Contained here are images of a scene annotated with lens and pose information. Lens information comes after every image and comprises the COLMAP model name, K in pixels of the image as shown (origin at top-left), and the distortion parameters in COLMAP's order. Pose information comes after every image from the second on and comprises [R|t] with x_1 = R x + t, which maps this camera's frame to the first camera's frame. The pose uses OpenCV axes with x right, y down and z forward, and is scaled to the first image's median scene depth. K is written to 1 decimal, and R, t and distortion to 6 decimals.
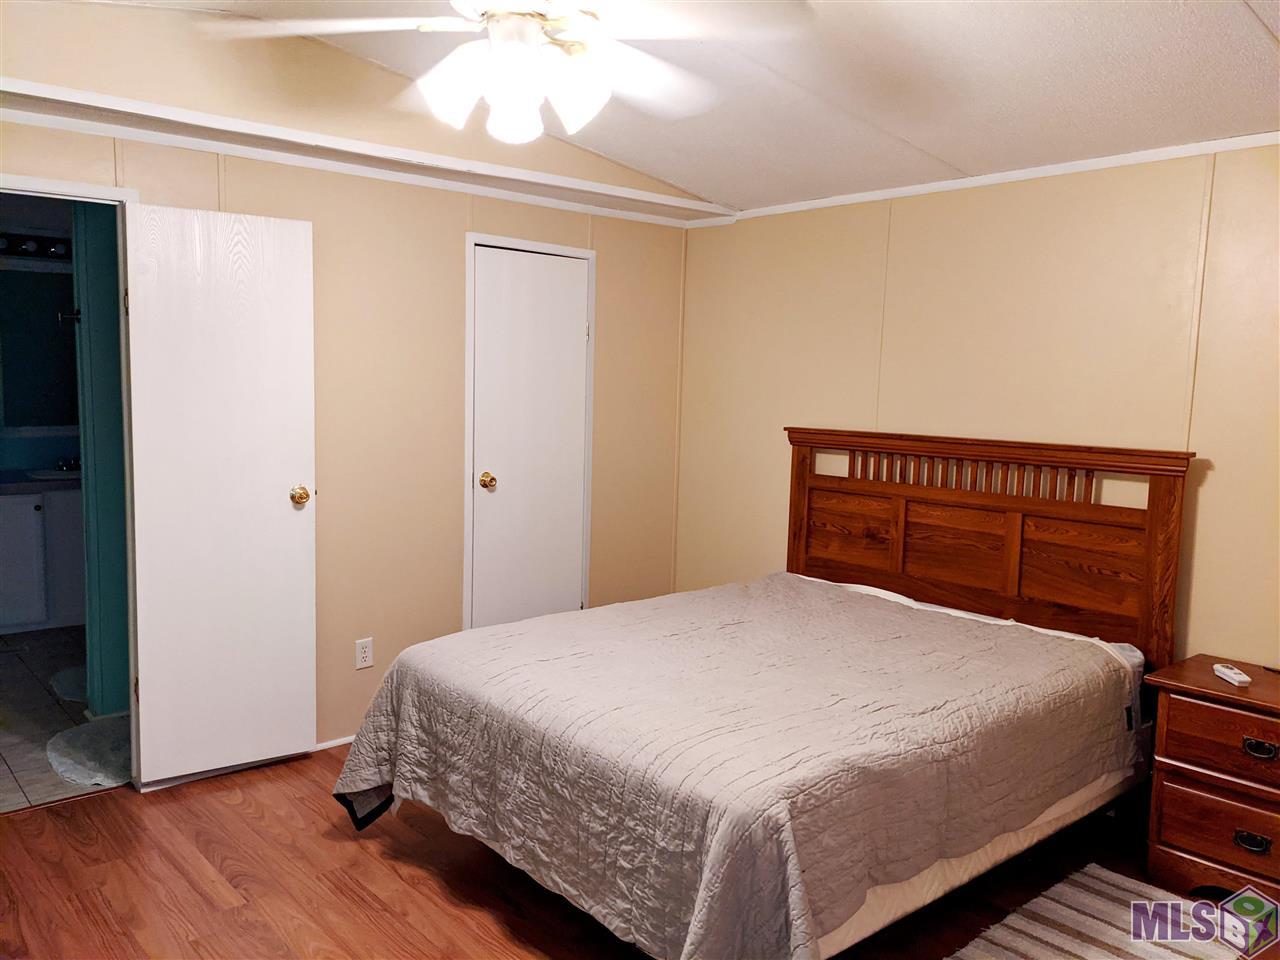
lens RADIAL K [[1000.8, 0, 640.0], [0, 1000.8, 480.0], [0, 0, 1]] dist [-0.001066, -0.001645]
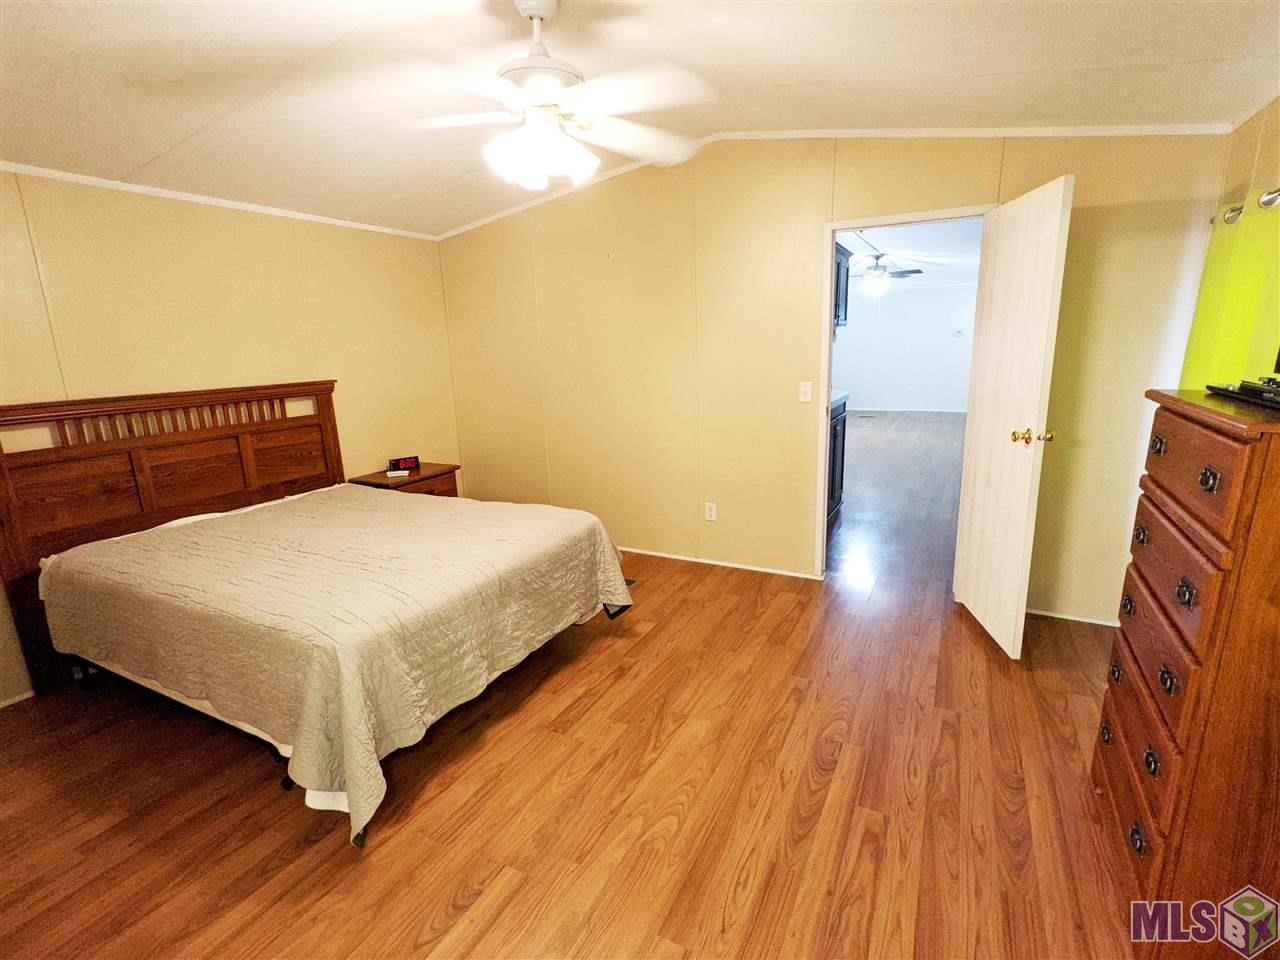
lens RADIAL K [[623.4, 0, 640.0], [0, 623.4, 480.0], [0, 0, 1]] dist [0.012449, -0.000398]
pose [[-0.349036, -0.218085, 0.911380, -0.951230], [0.119312, 0.954287, 0.274046, -0.120346], [-0.929483, 0.204390, -0.307060, 0.996689]]
